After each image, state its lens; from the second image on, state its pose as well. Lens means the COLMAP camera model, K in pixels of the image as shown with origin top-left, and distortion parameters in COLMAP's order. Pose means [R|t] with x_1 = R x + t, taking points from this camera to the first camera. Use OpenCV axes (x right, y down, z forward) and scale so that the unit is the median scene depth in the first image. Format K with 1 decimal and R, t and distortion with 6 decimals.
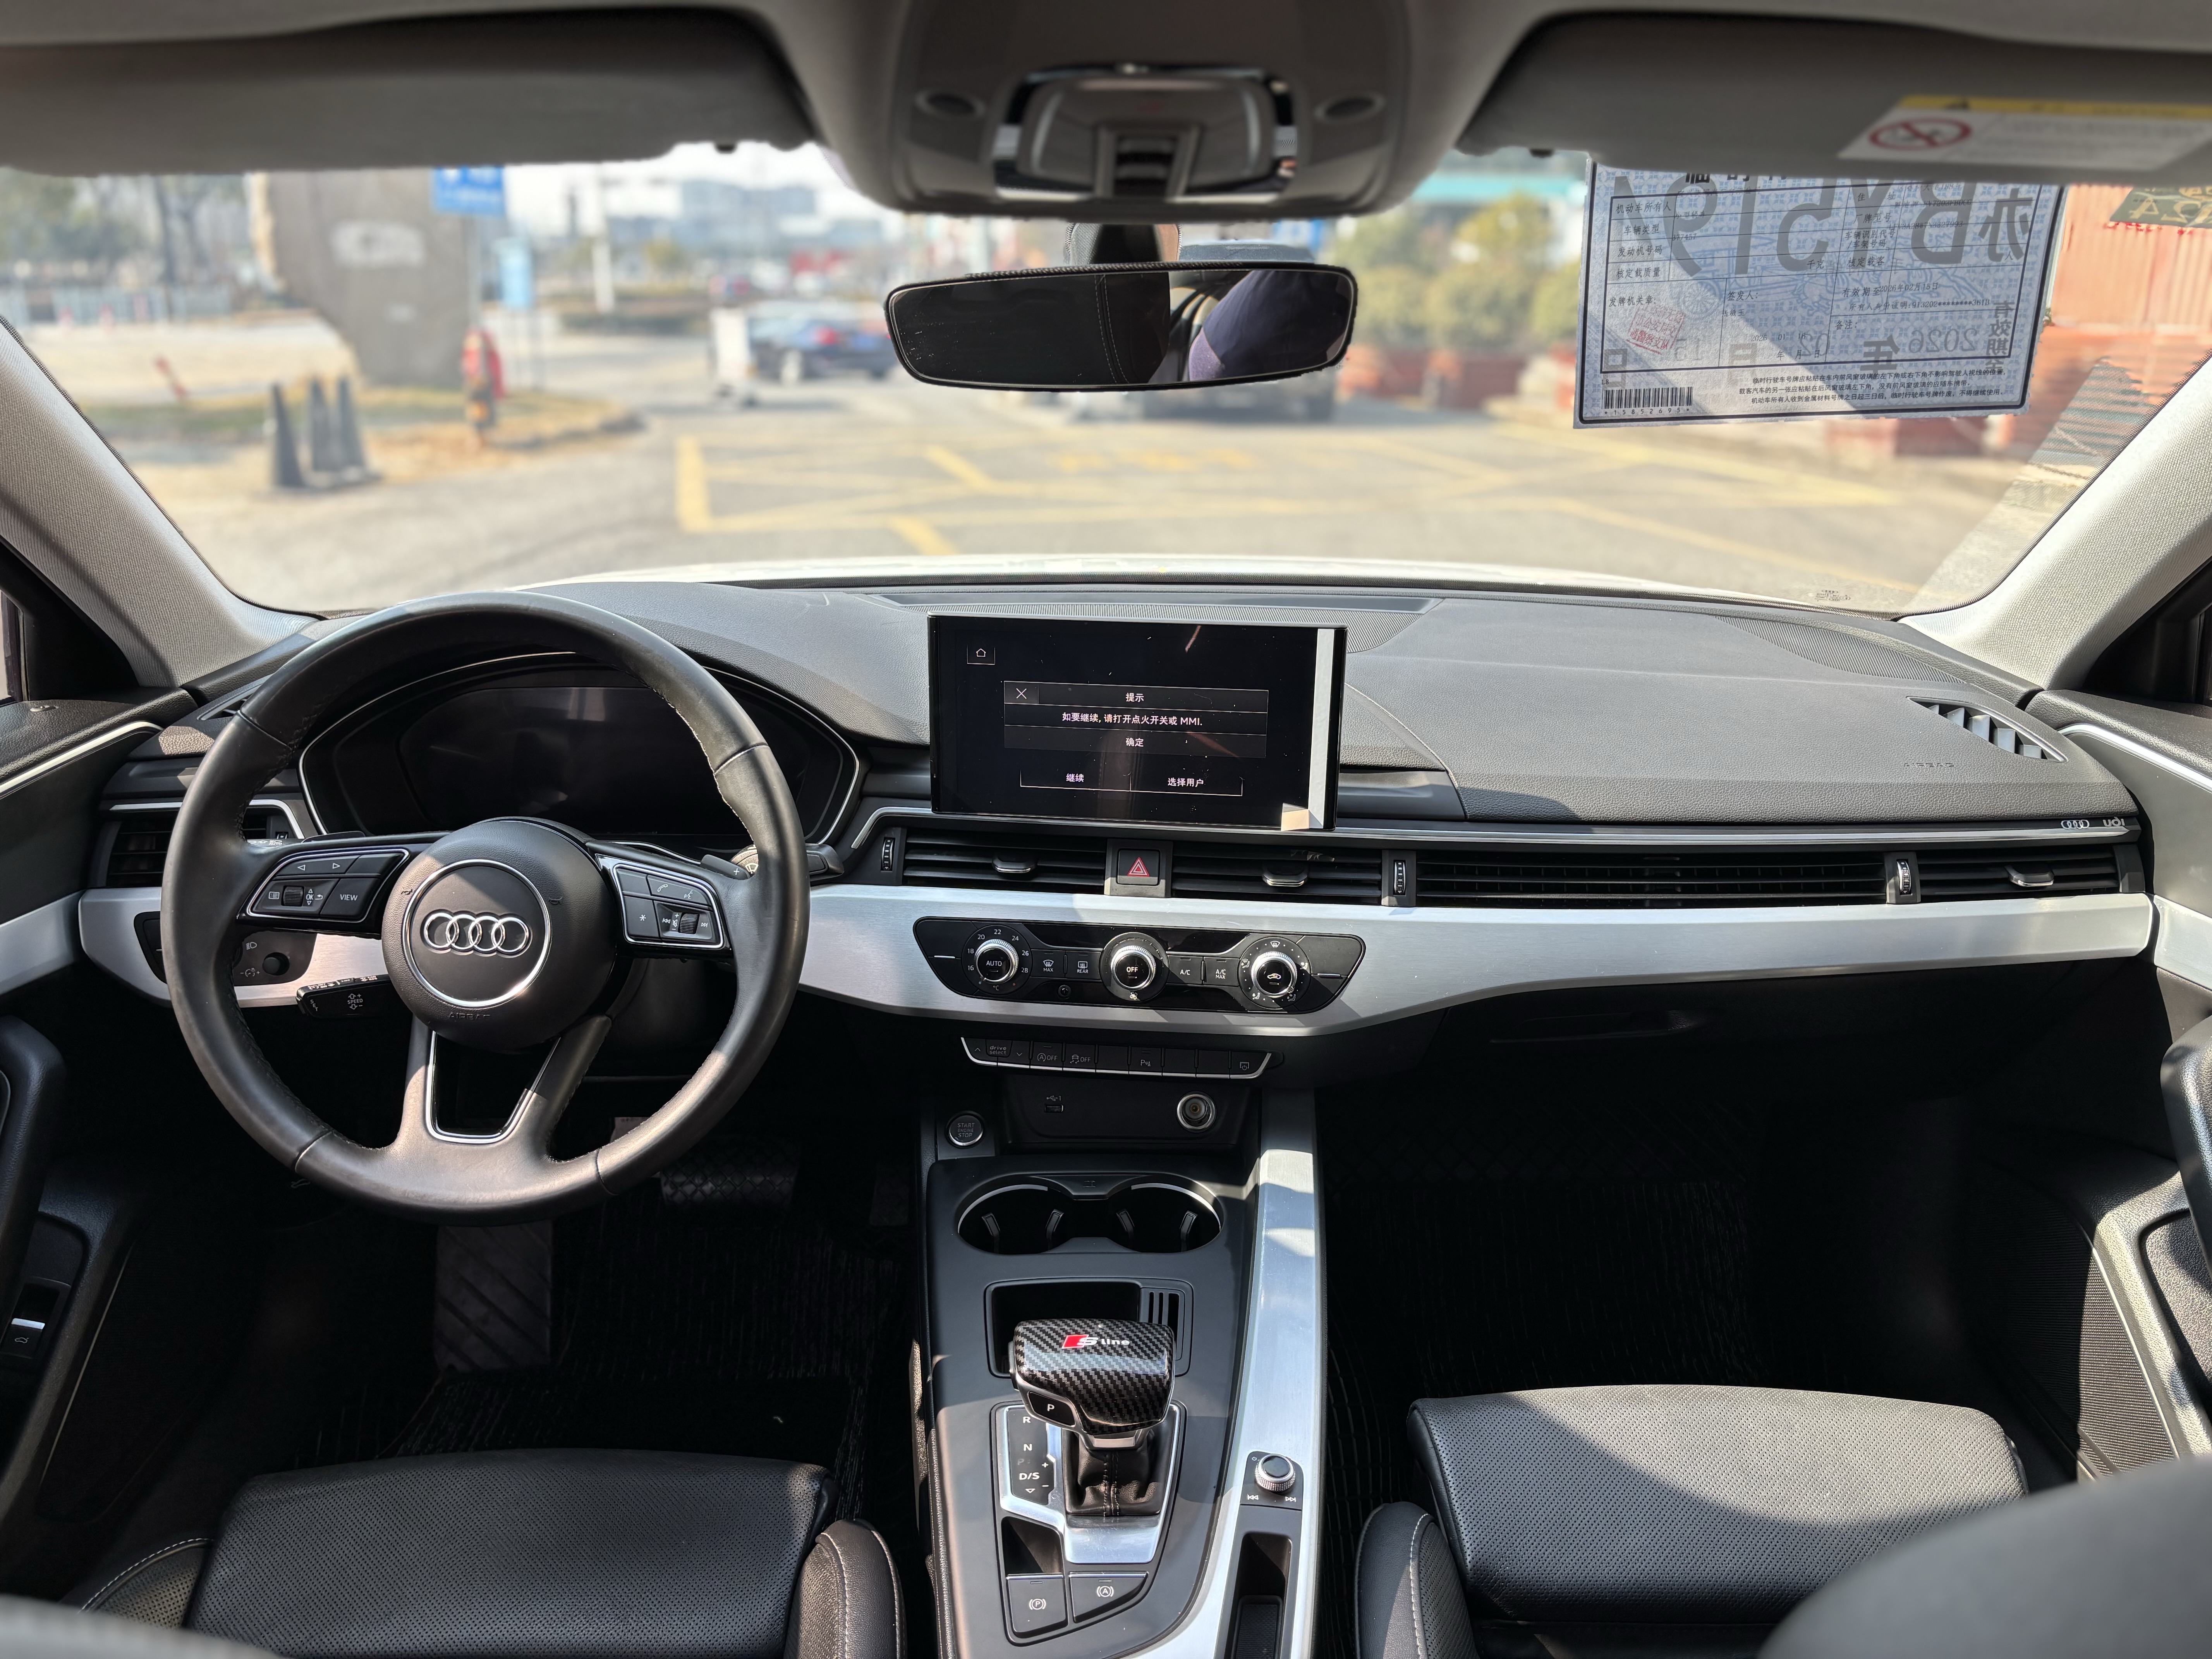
lens RADIAL K [[1658.4, 0, 1095.4], [0, 1658.4, 831.8], [0, 0, 1]] dist [0.067594, -0.093304]
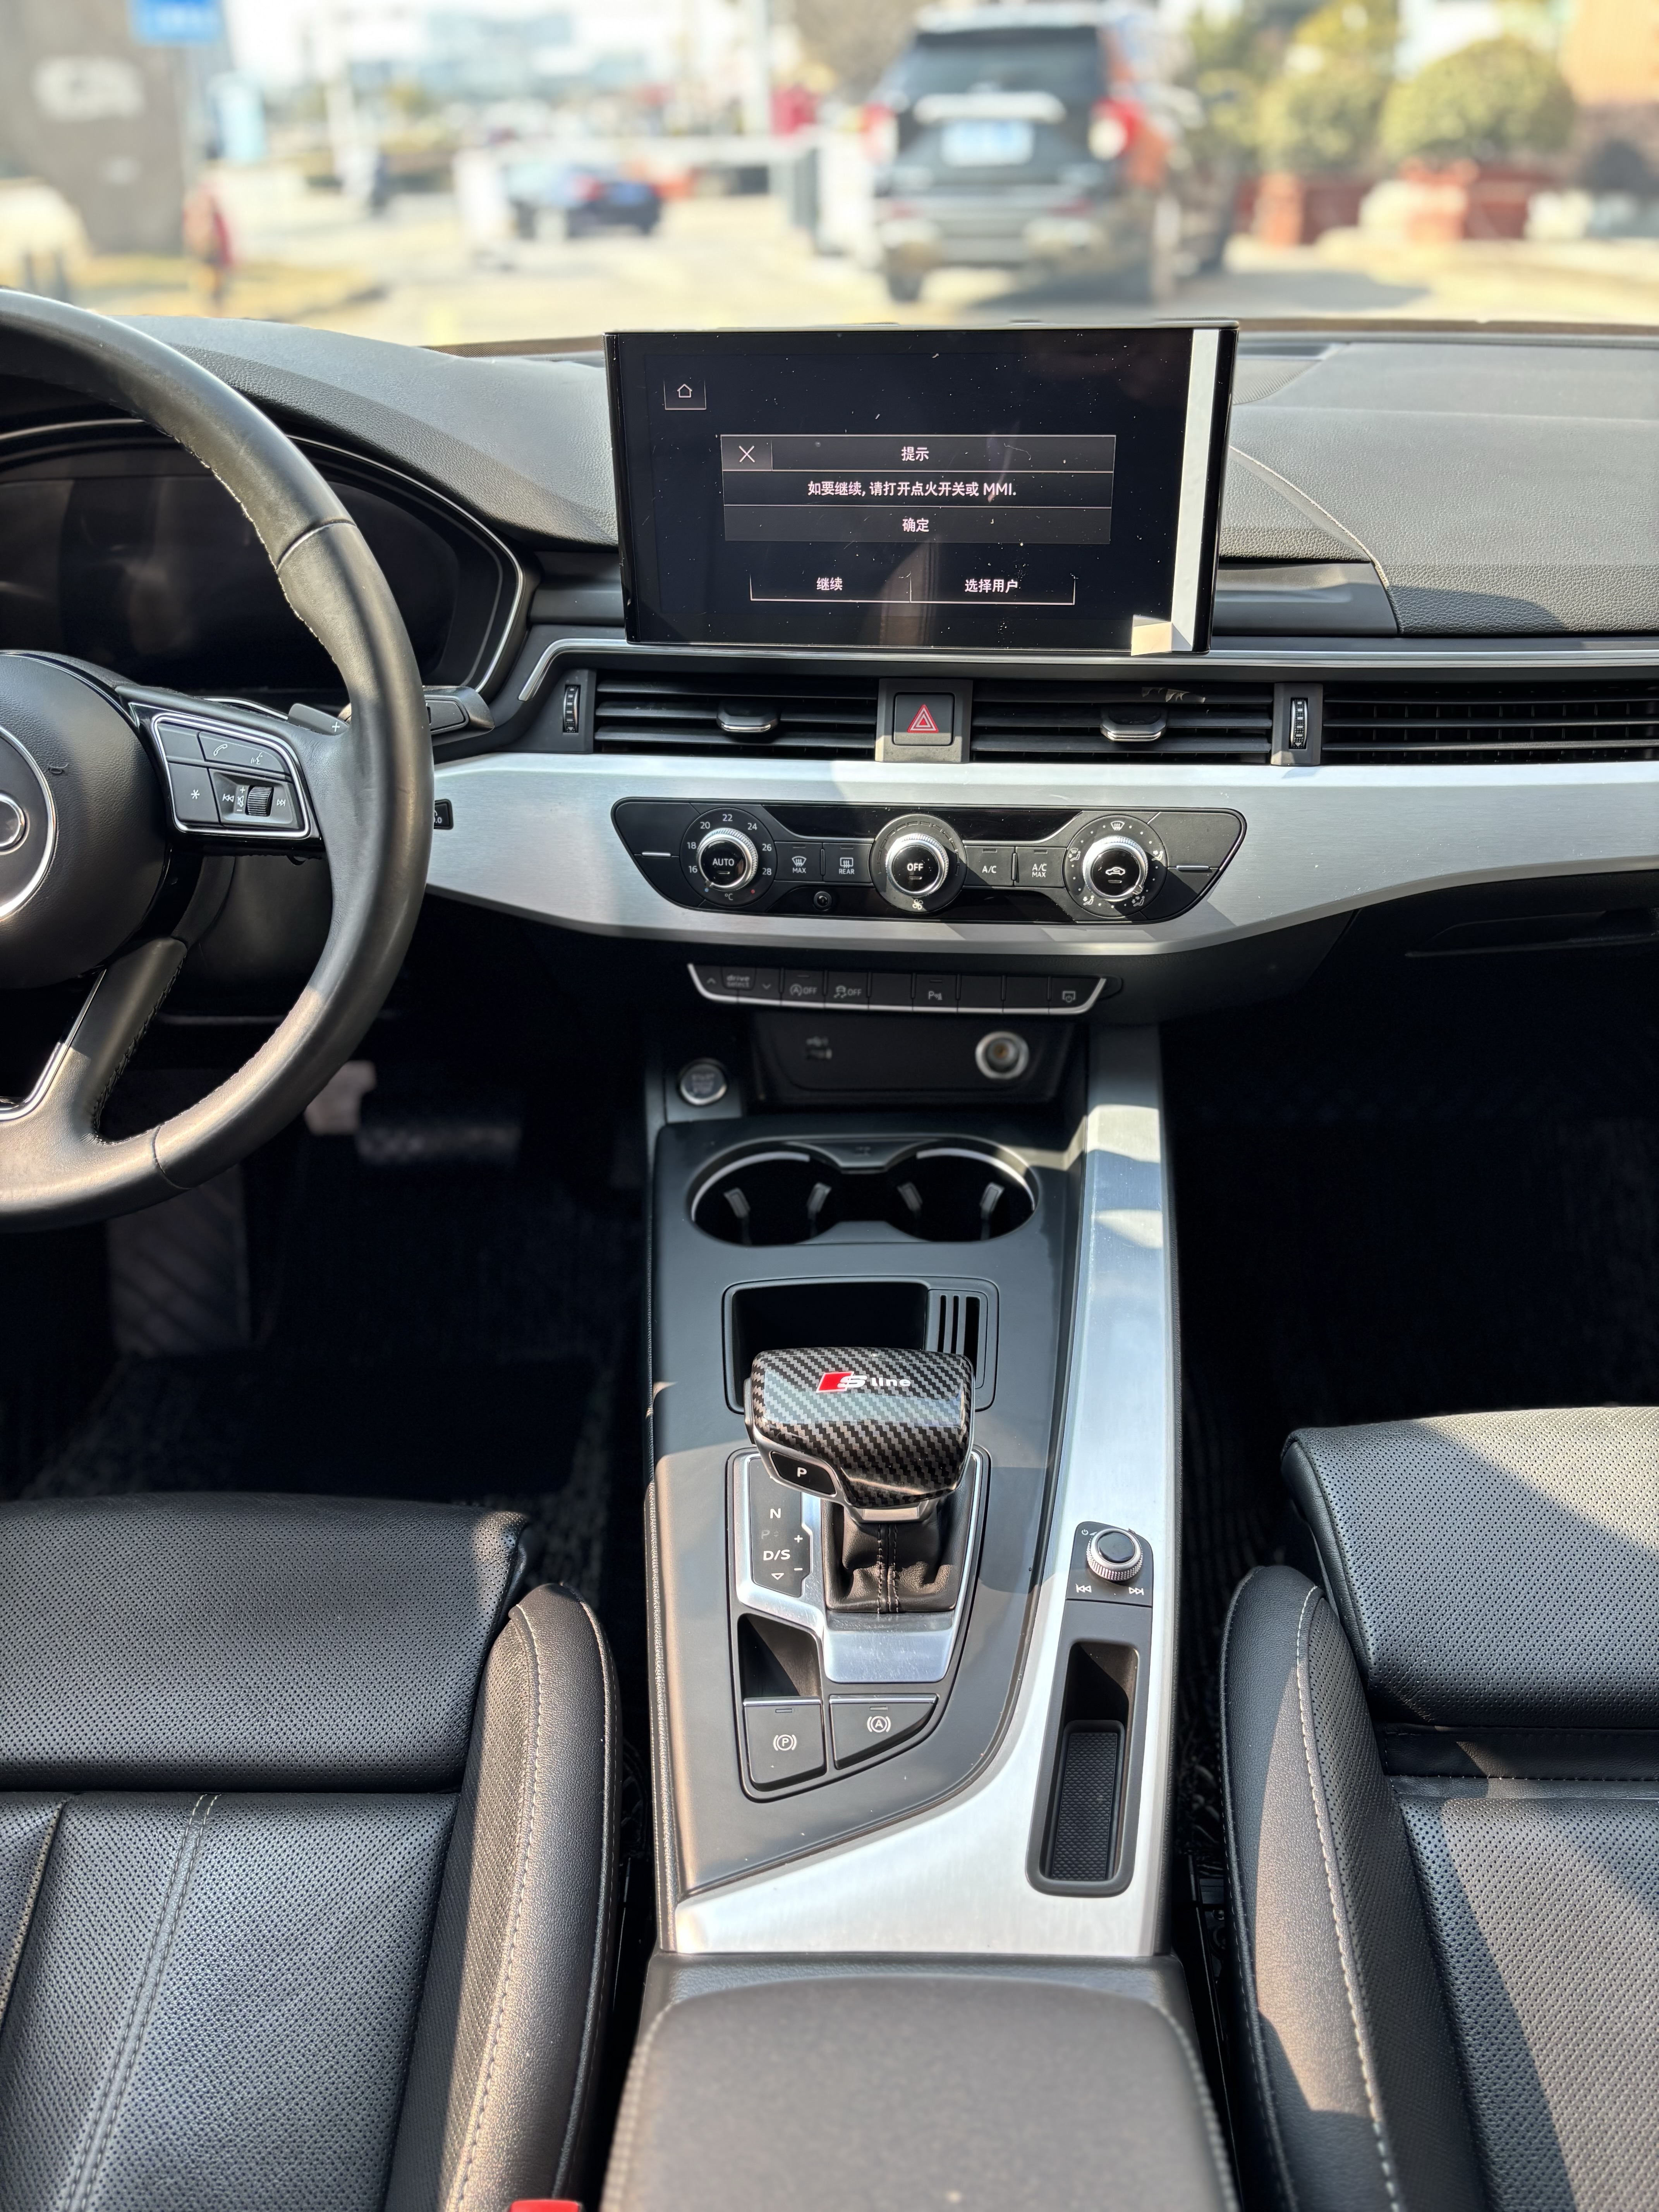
lens RADIAL K [[1703.8, 0, 835.1], [0, 1703.8, 1125.4], [0, 0, 1]] dist [0.087860, -0.187480]
pose [[0.999306, -0.011855, -0.035300, 0.012628], [0.019249, 0.975945, 0.217168, 0.032387], [0.031877, -0.217696, 0.975496, 0.261413]]
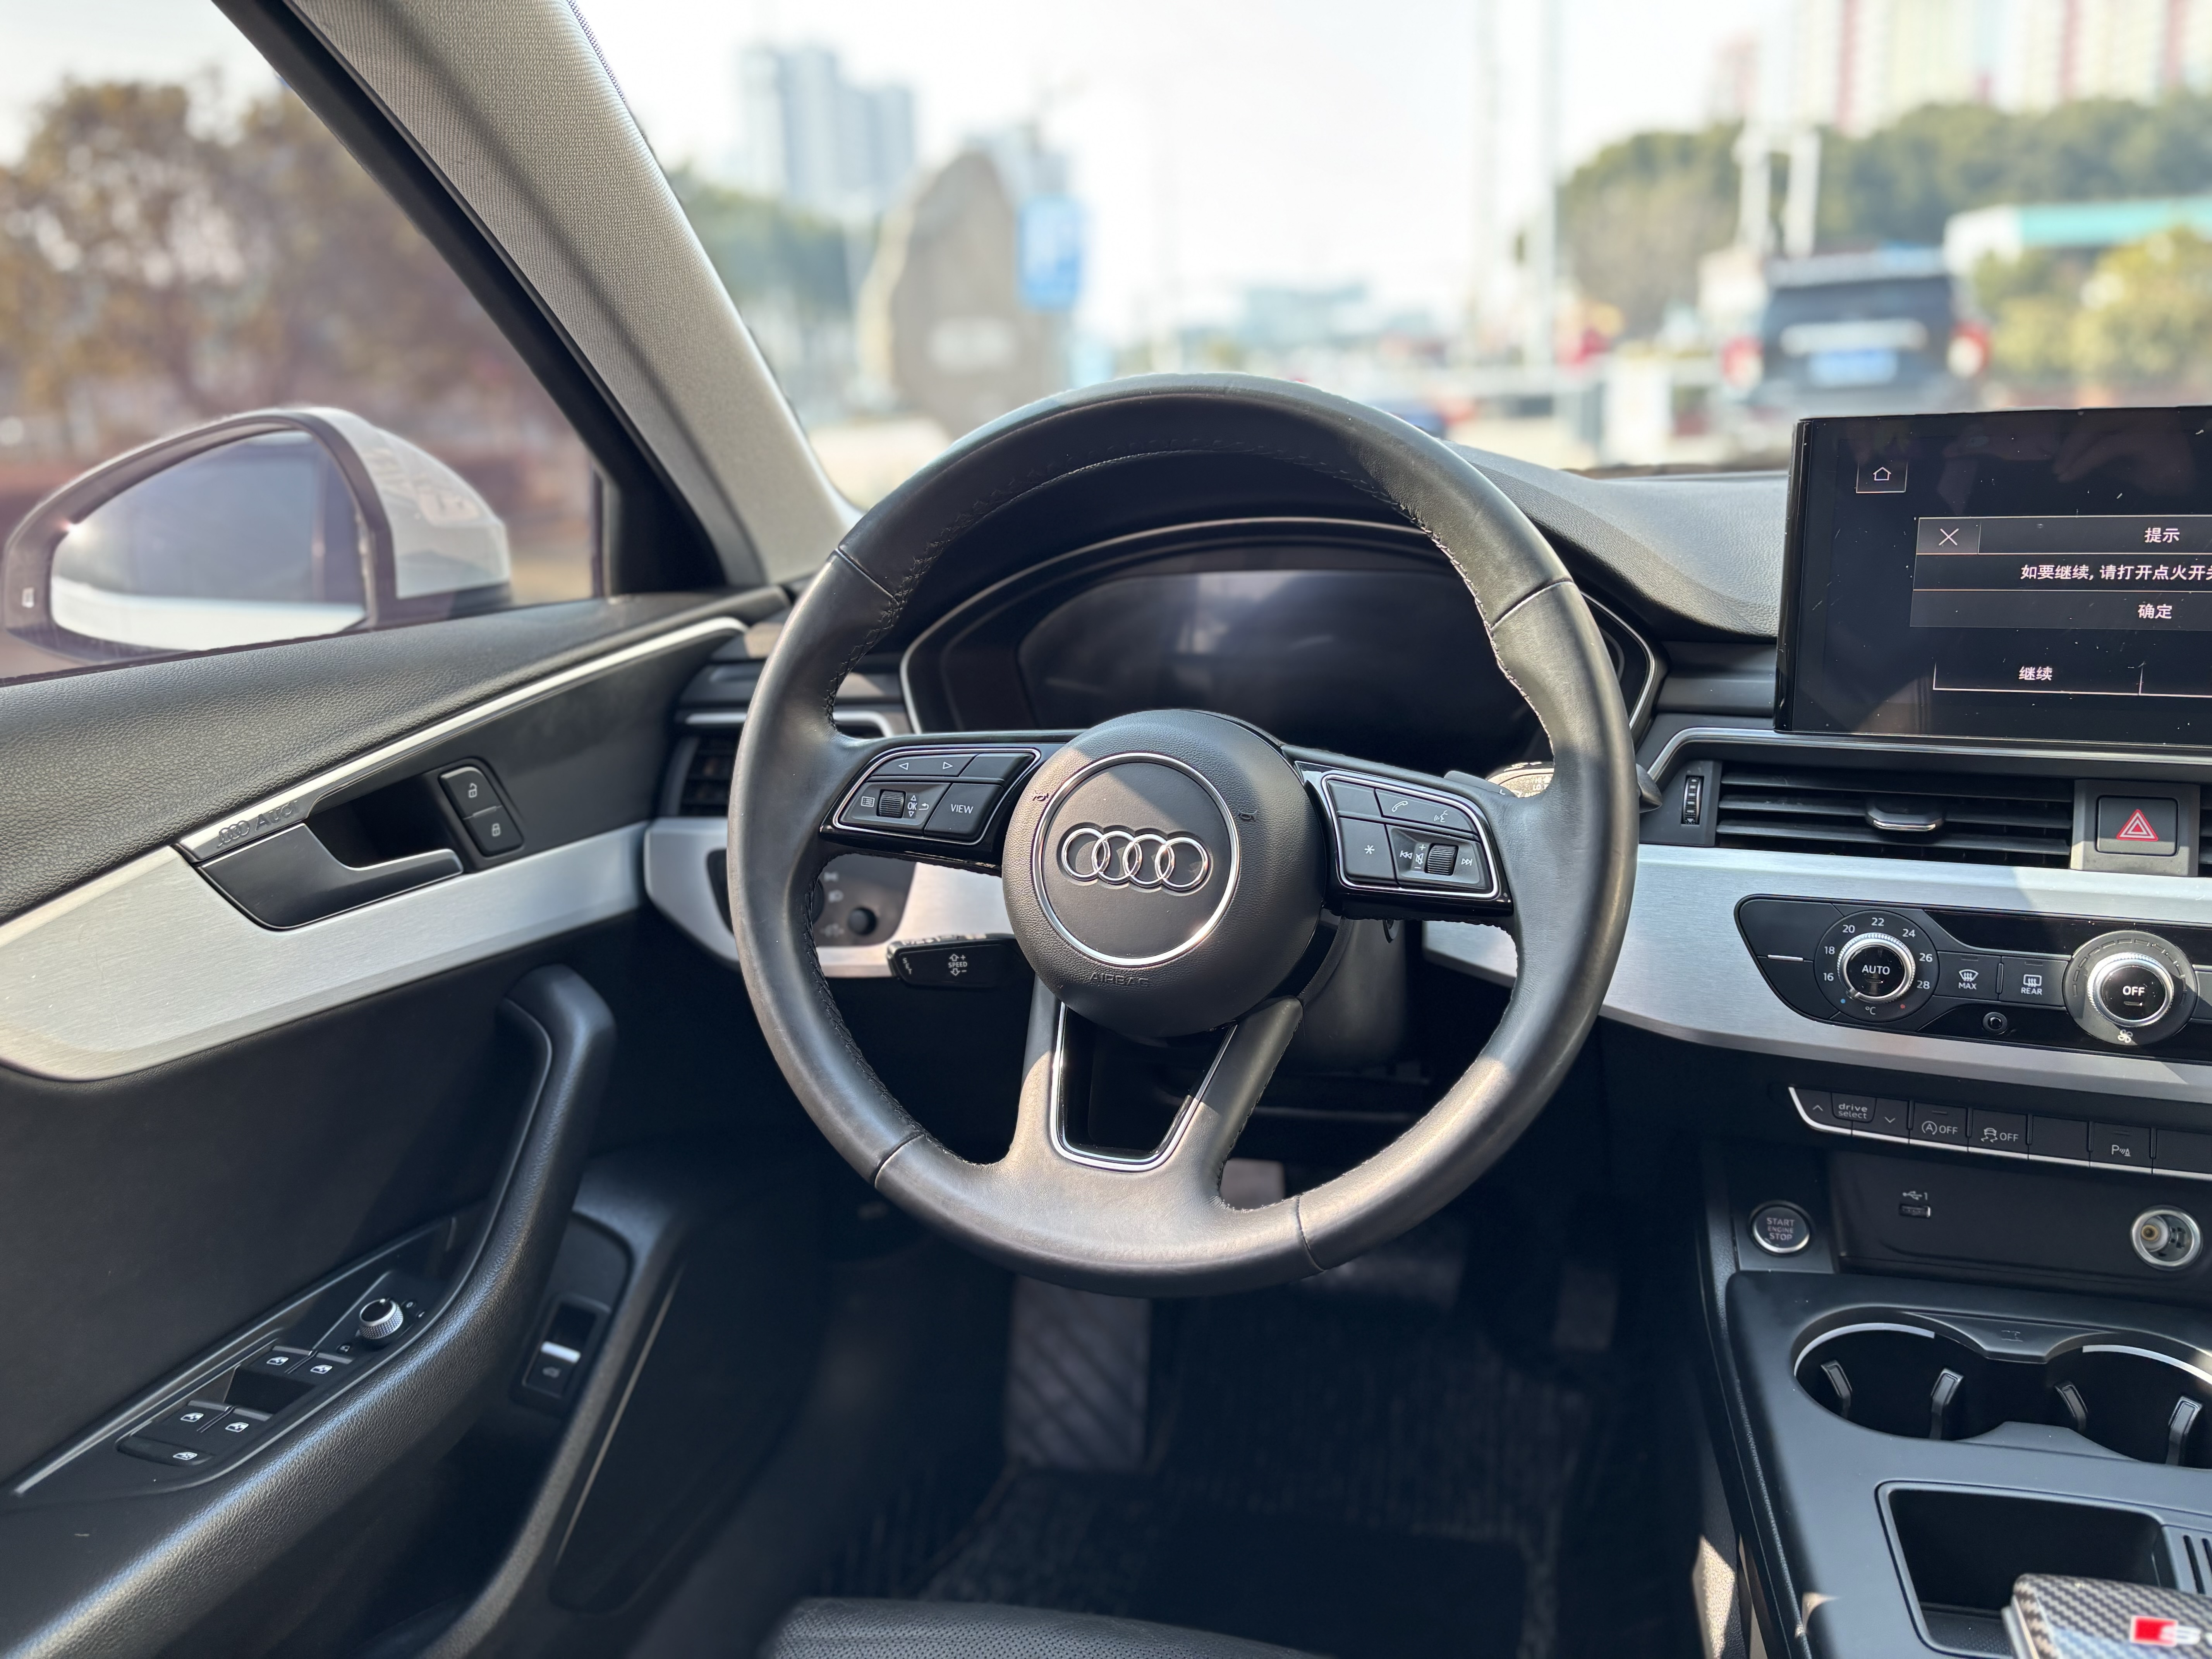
lens RADIAL K [[1709.2, 0, 1100.3], [0, 1709.2, 832.3], [0, 0, 1]] dist [0.006259, 0.001312]
pose [[0.951112, 0.028309, -0.307547, -0.148598], [-0.043155, 0.998203, -0.041577, 0.069467], [0.305817, 0.052816, 0.950624, 0.292819]]
